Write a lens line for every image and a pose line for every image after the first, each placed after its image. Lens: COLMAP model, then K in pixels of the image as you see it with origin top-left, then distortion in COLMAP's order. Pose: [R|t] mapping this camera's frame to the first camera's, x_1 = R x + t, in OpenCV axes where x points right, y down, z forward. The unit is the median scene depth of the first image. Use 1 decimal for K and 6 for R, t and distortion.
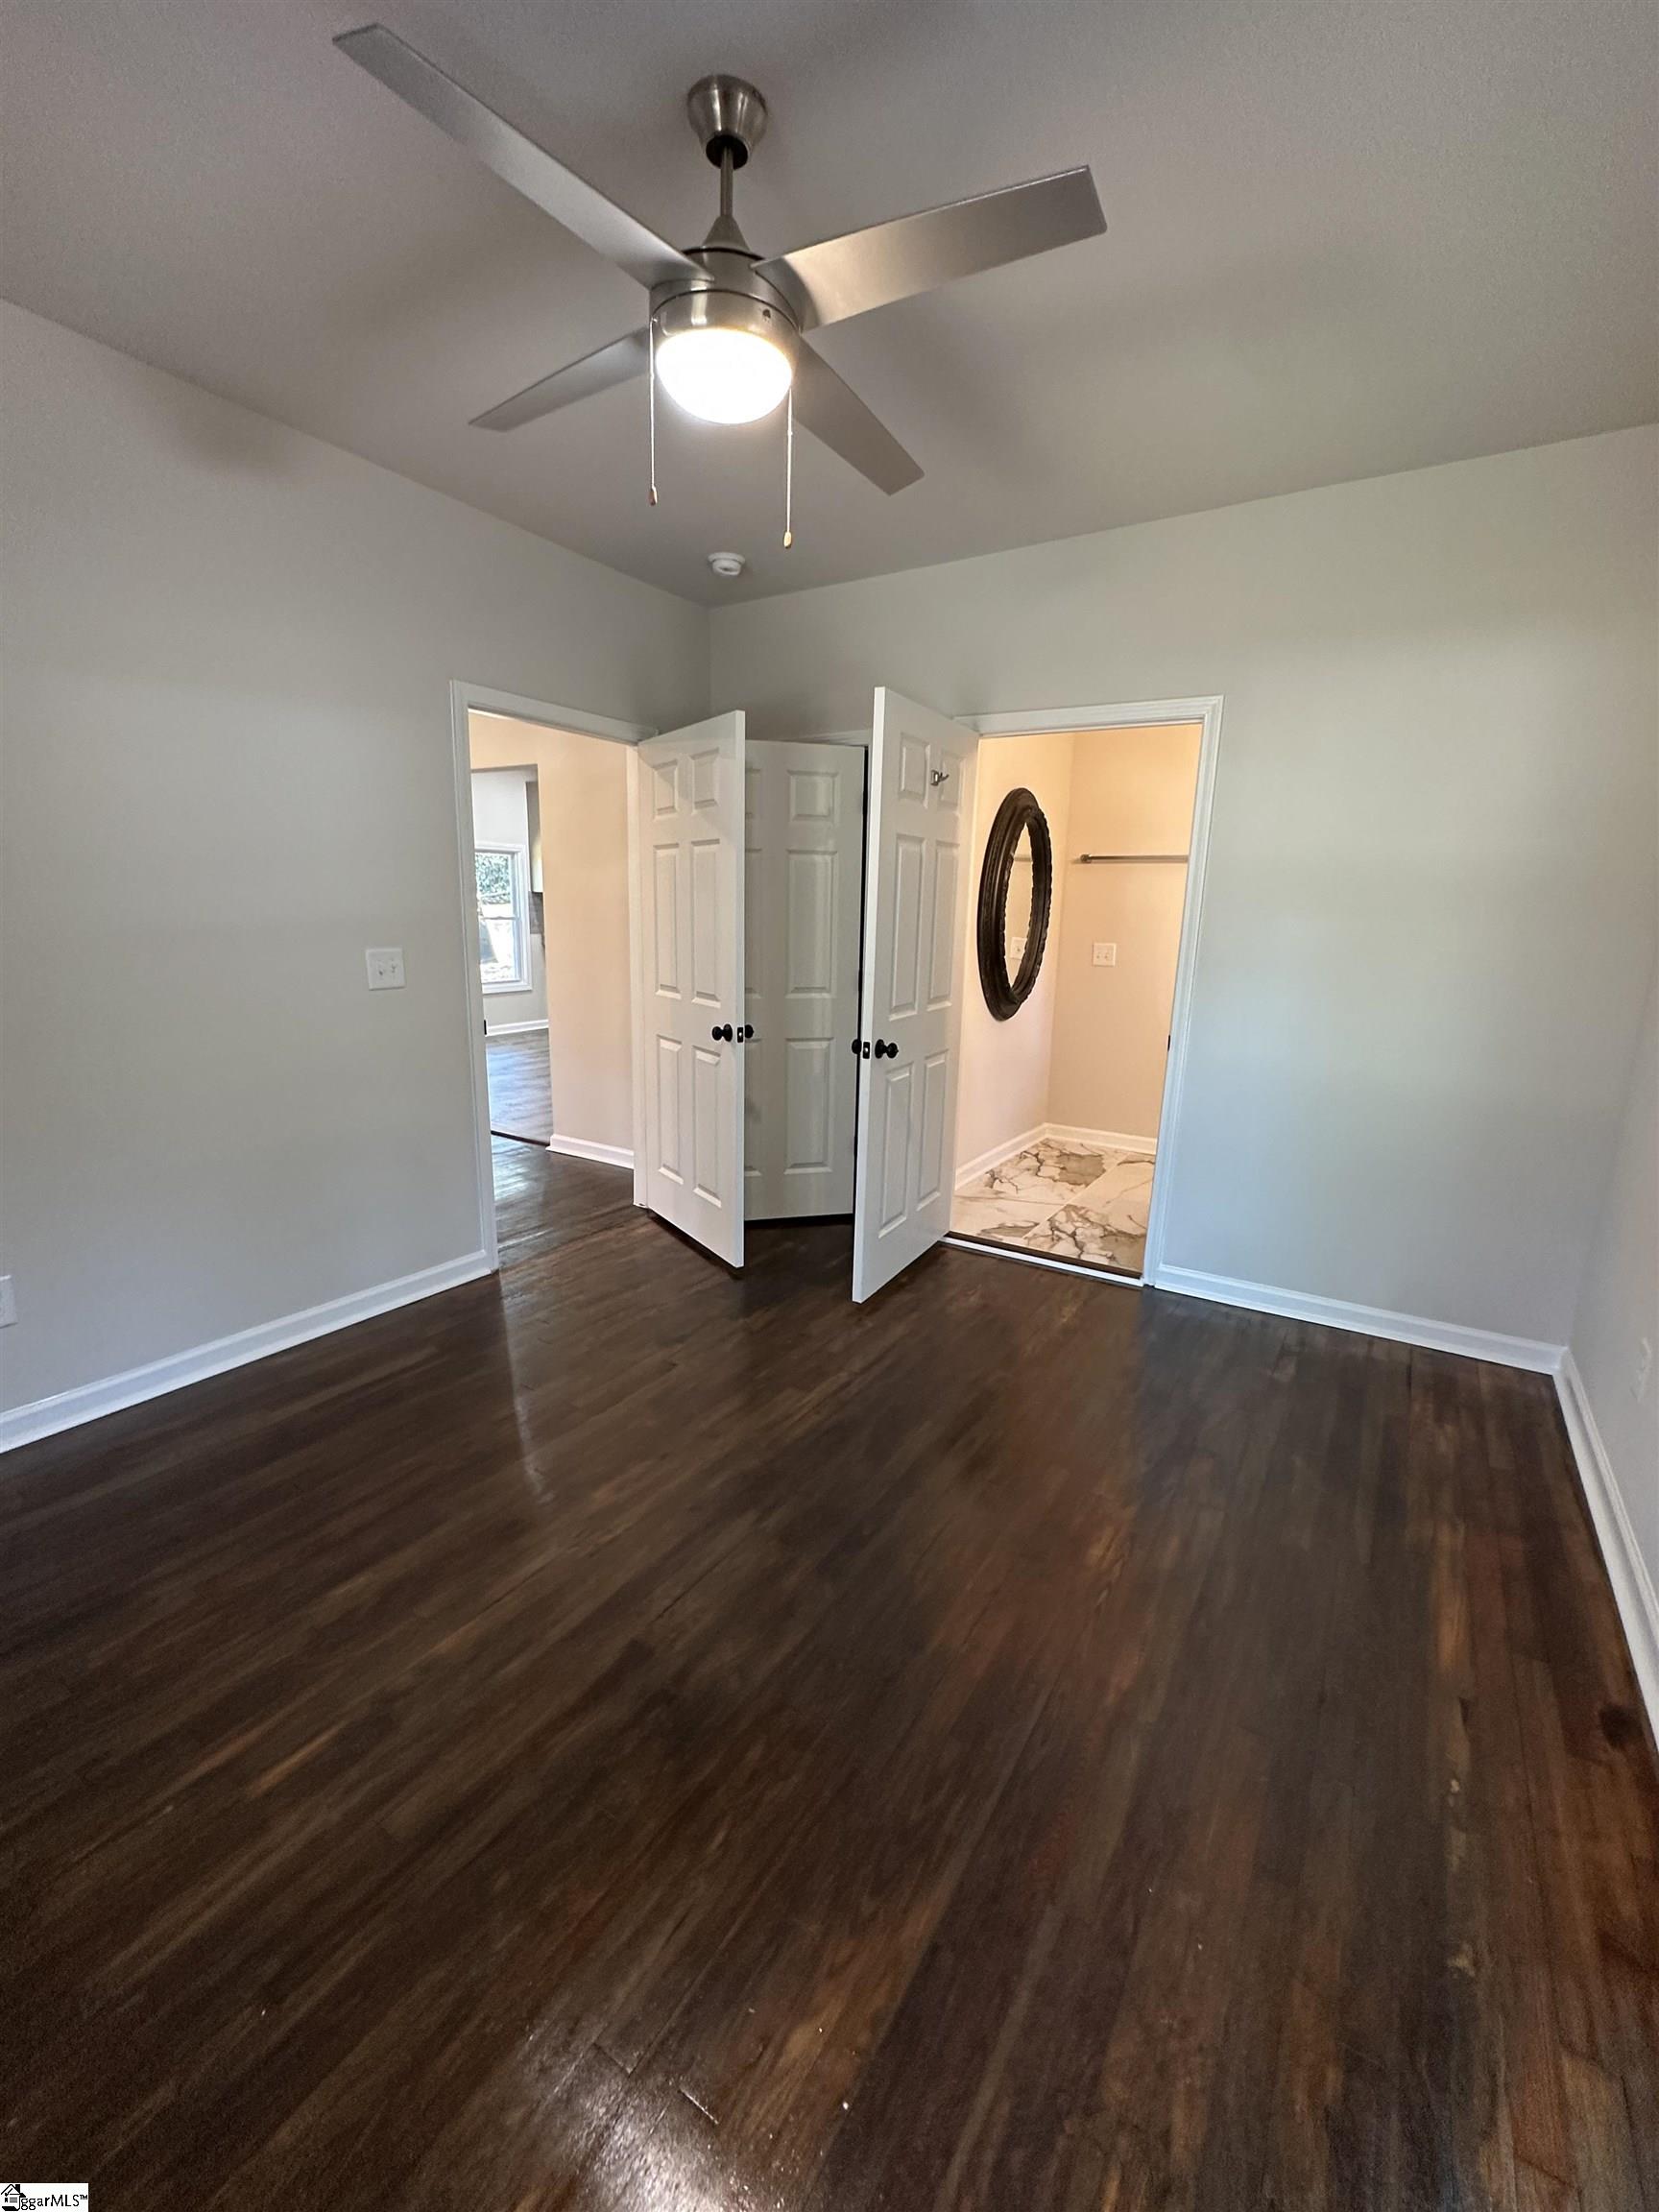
lens RADIAL K [[915.7, 0, 829.5], [0, 915.7, 1106.0], [0, 0, 1]] dist [-0.000298, 0.000012]
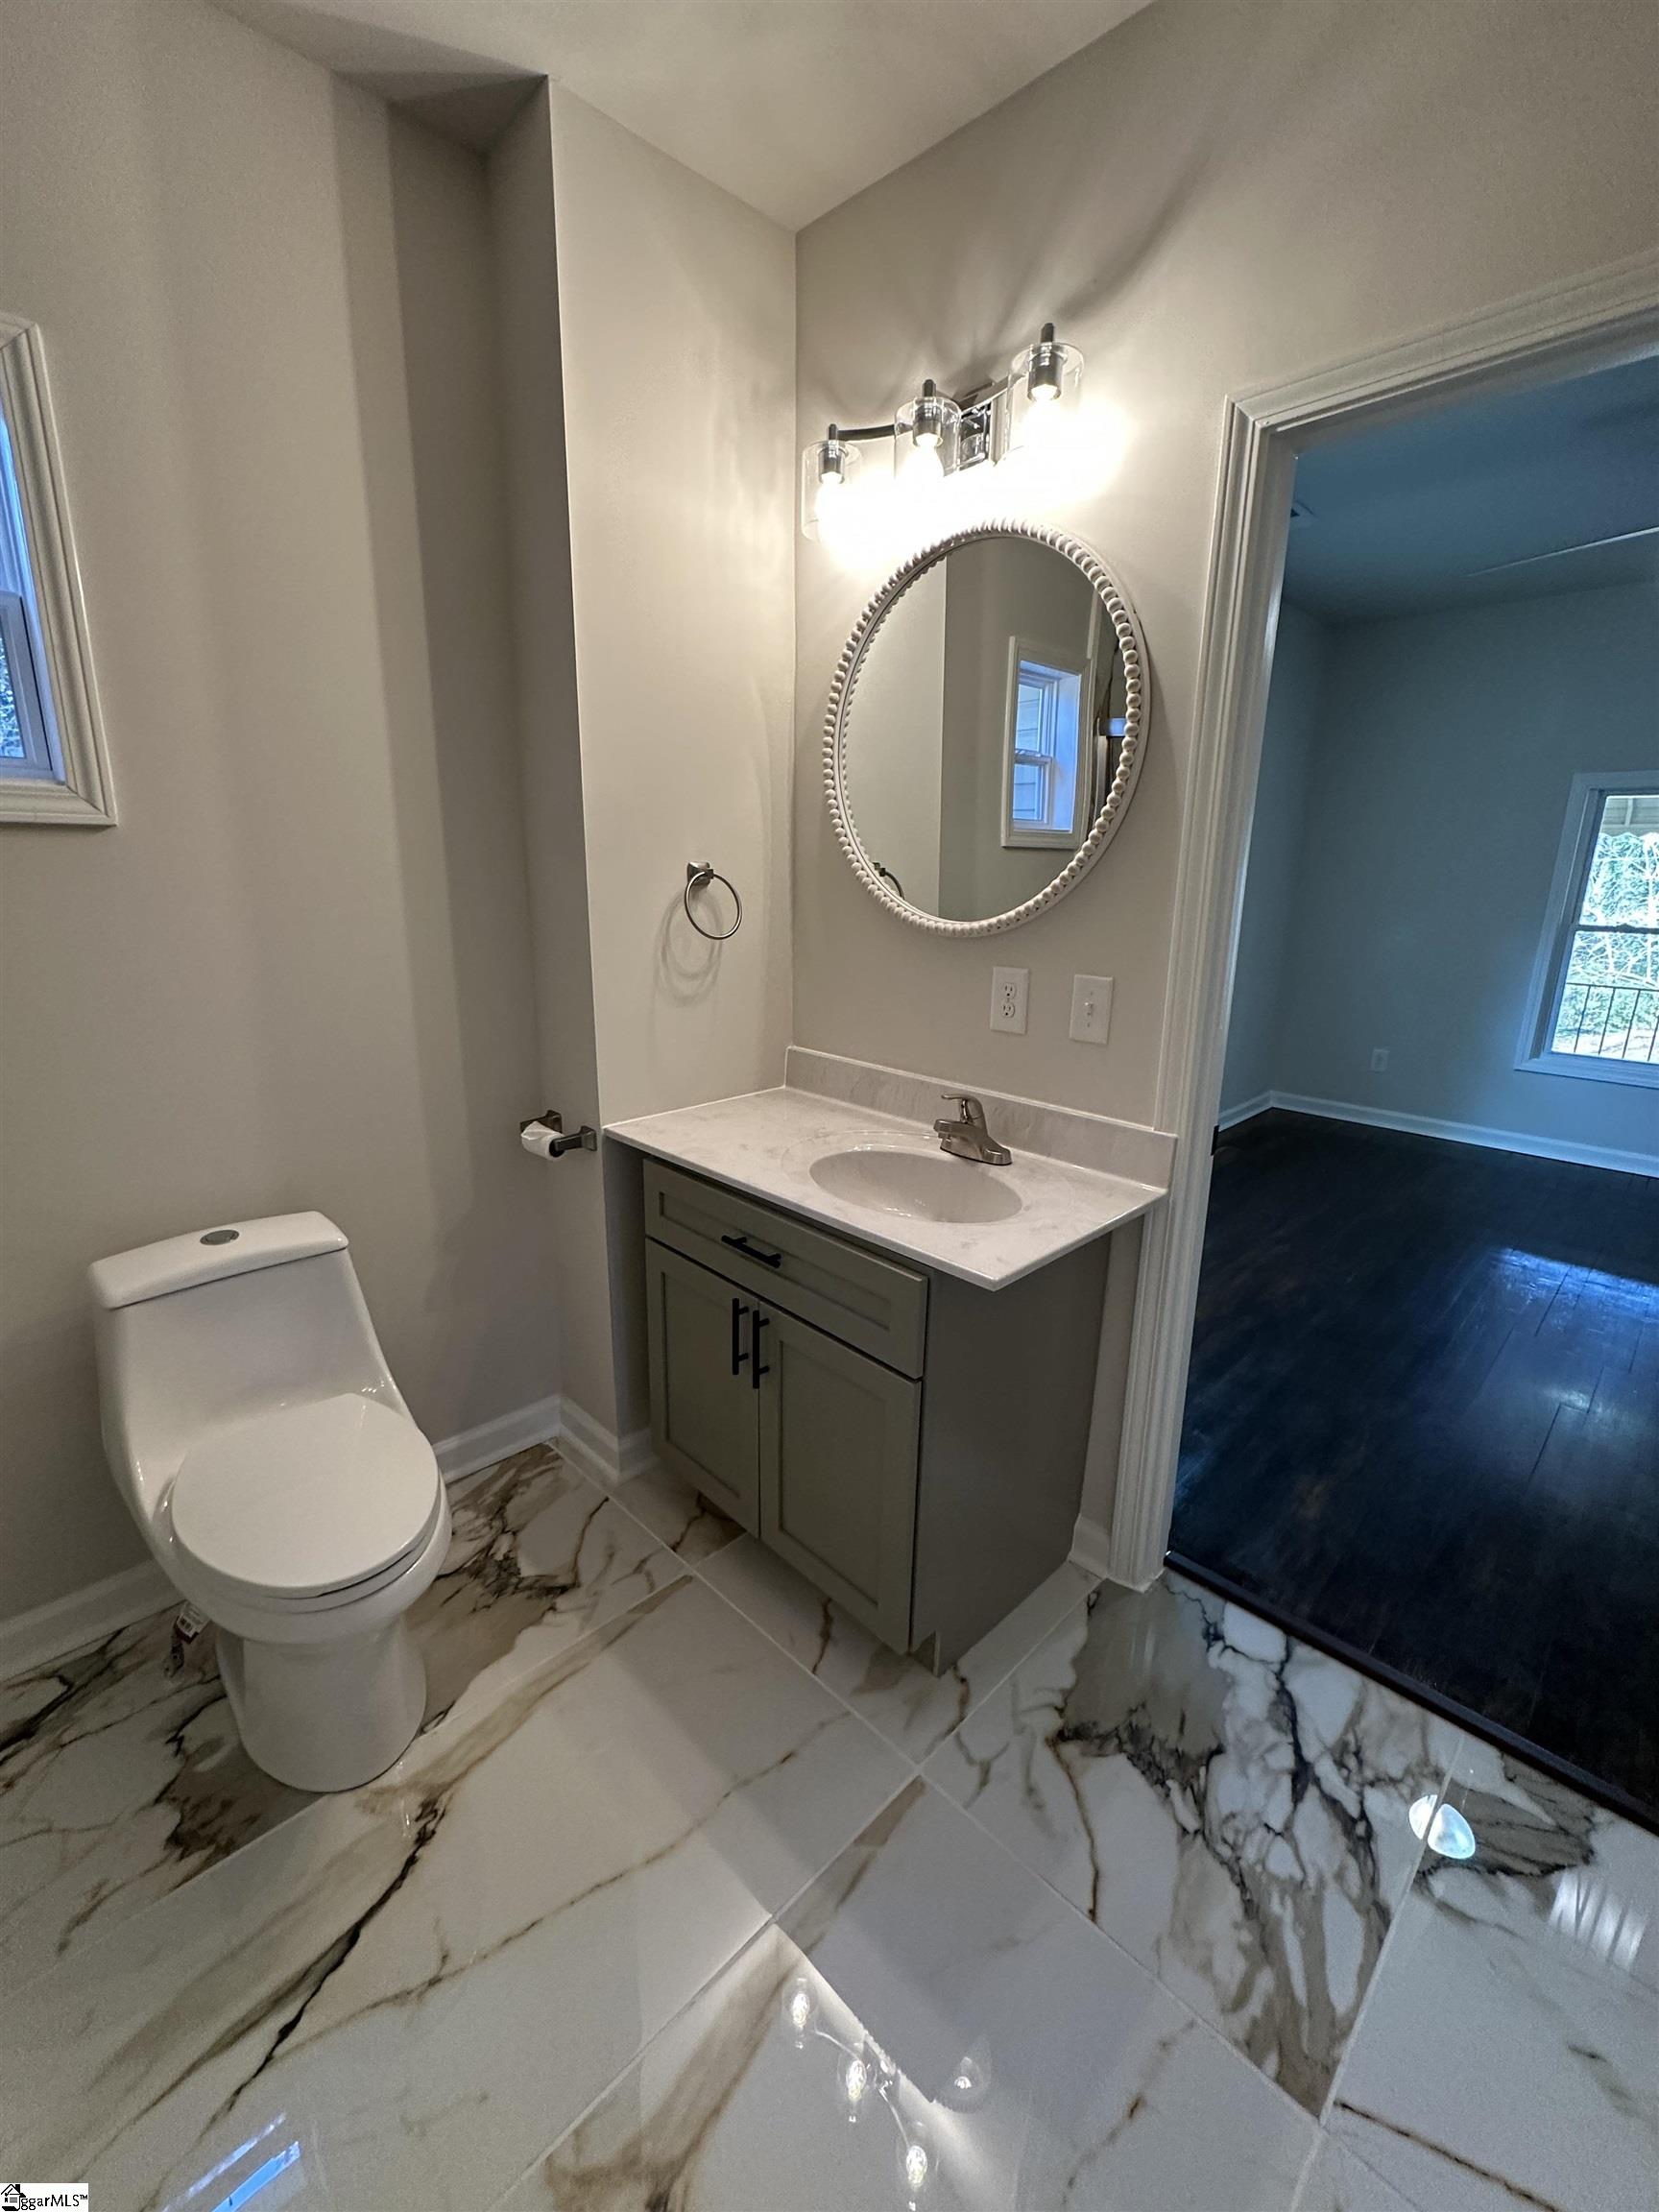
lens RADIAL K [[915.7, 0, 829.5], [0, 915.7, 1106.0], [0, 0, 1]] dist [-0.000298, 0.000012]
pose [[-0.974182, -0.095066, 0.204775, 0.712321], [0.009605, 0.888751, 0.458290, -0.481552], [-0.225561, 0.448425, -0.864892, 2.202482]]
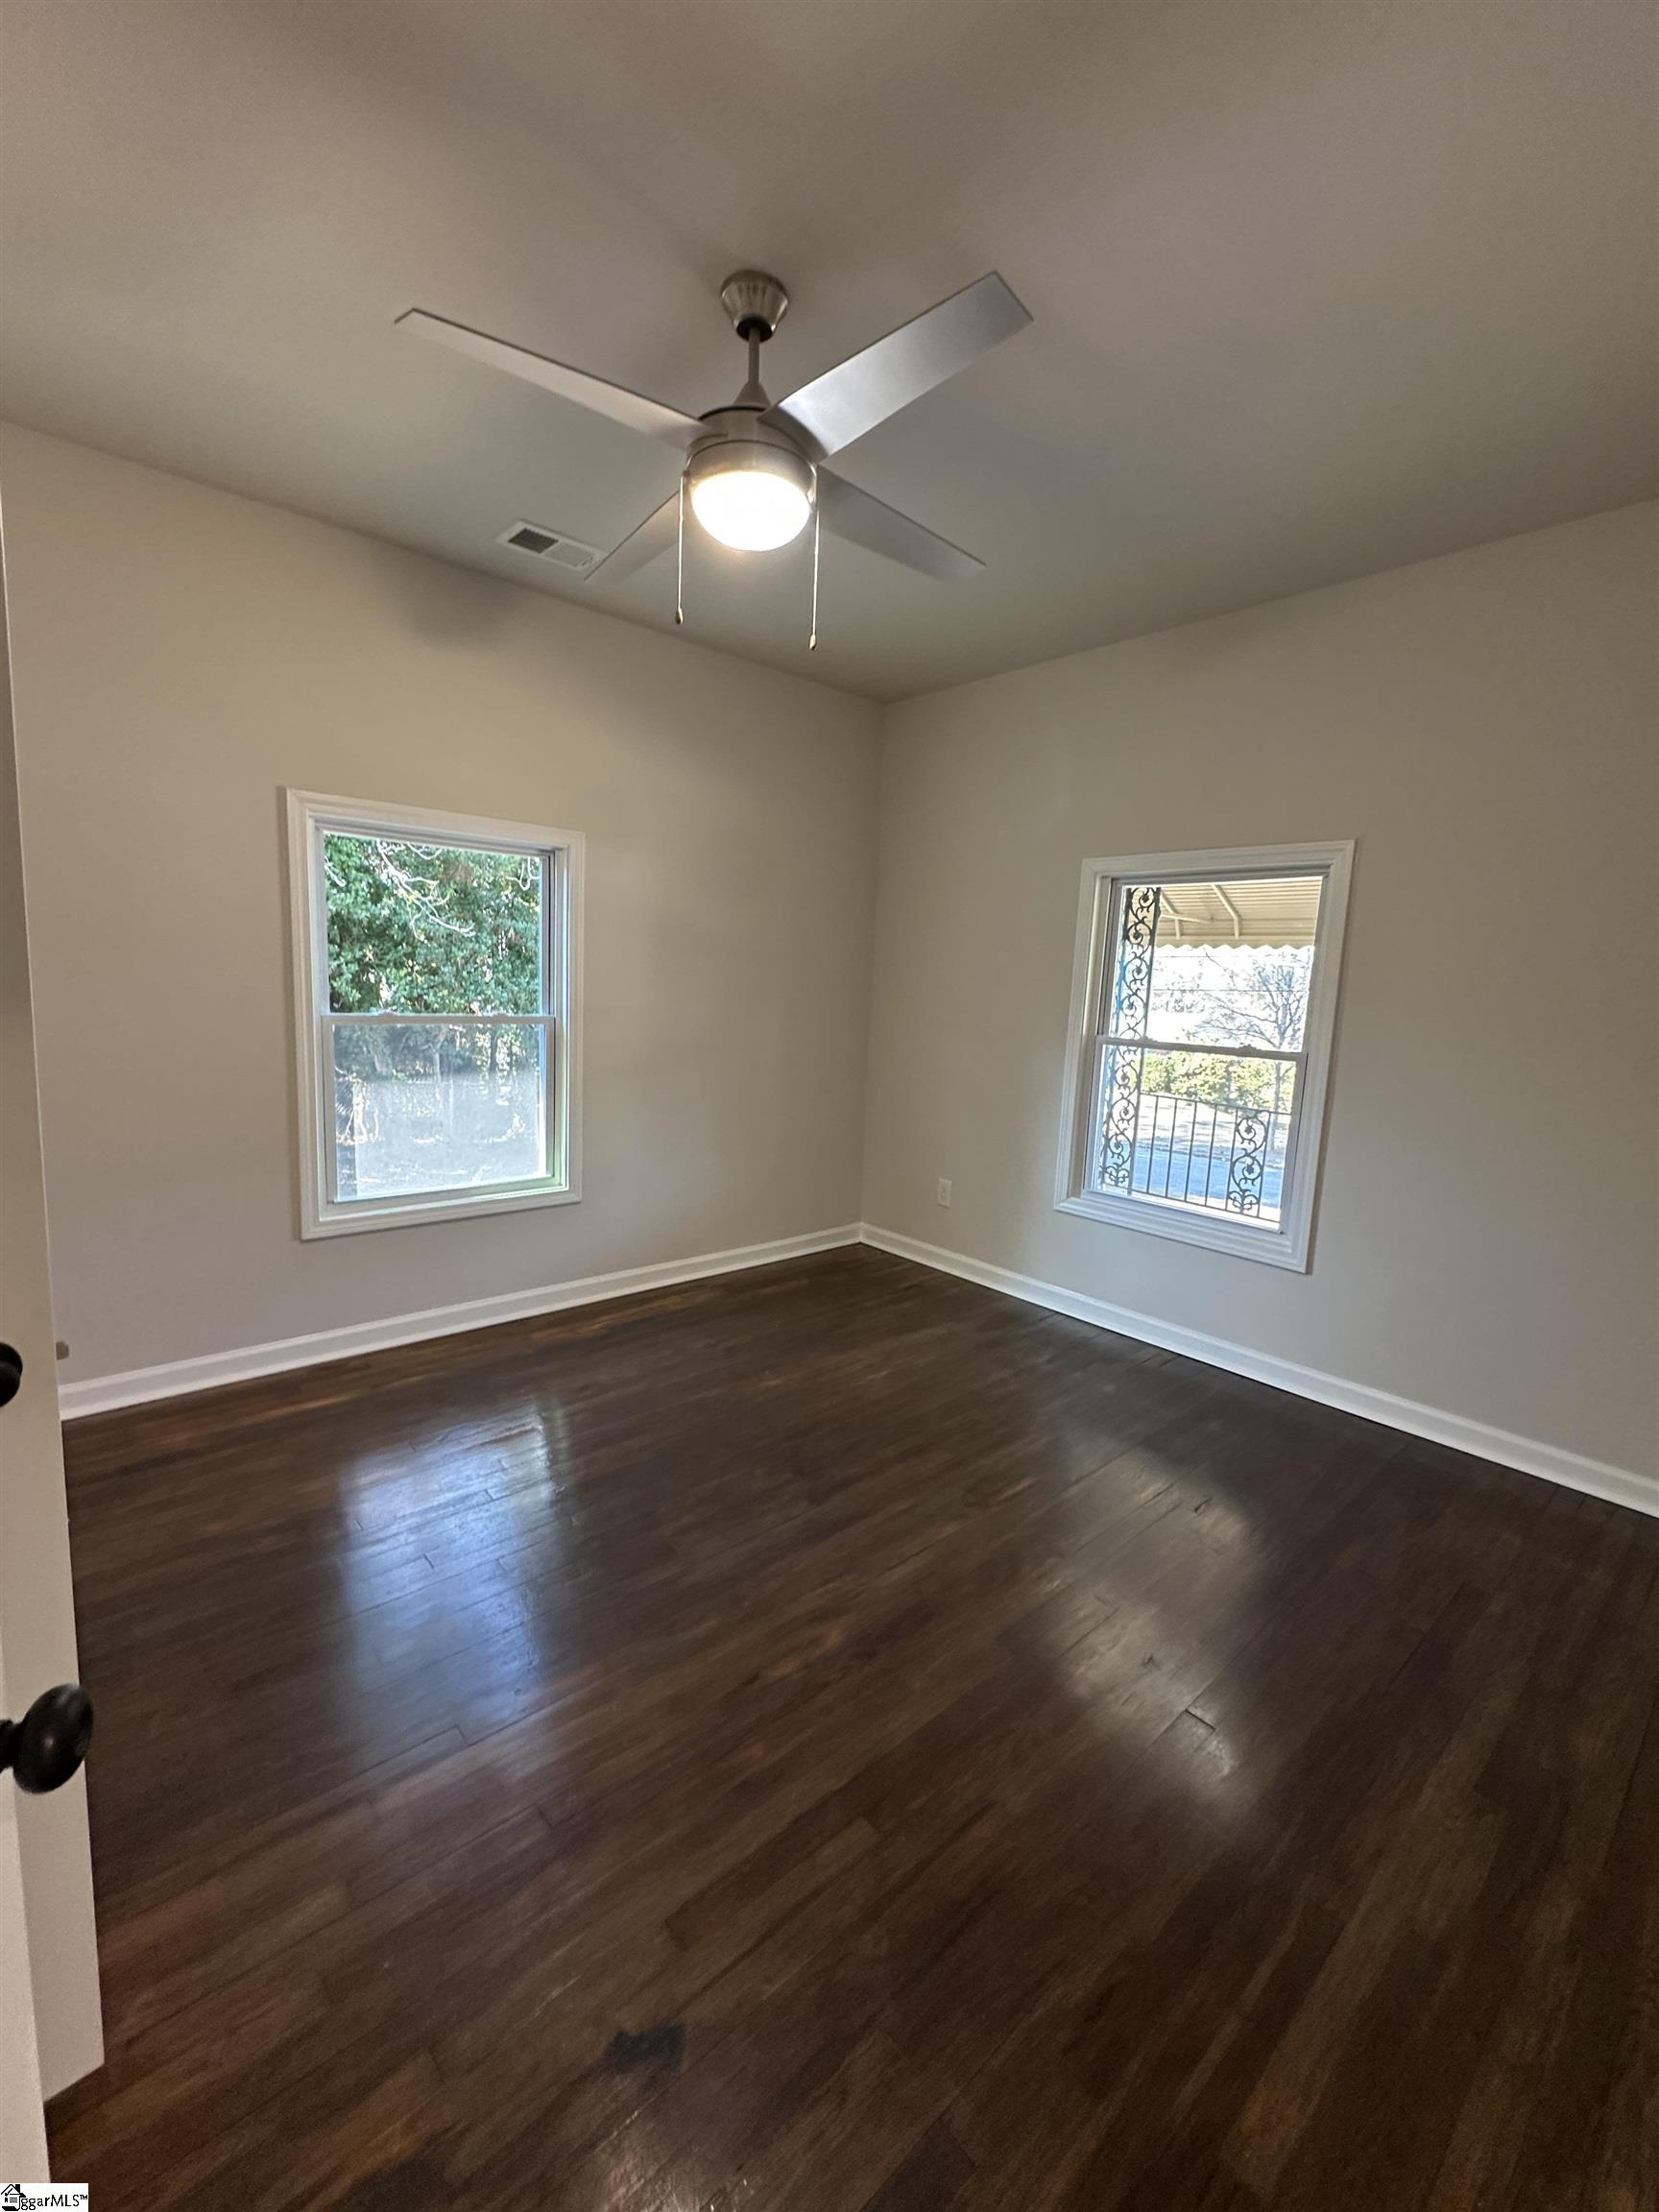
lens RADIAL K [[915.7, 0, 829.5], [0, 915.7, 1106.0], [0, 0, 1]] dist [-0.000298, 0.000012]
pose [[-0.960109, -0.104977, 0.259174, -0.410999], [-0.007802, 0.936552, 0.350443, -0.360189], [-0.279518, 0.334441, -0.900010, 1.589828]]
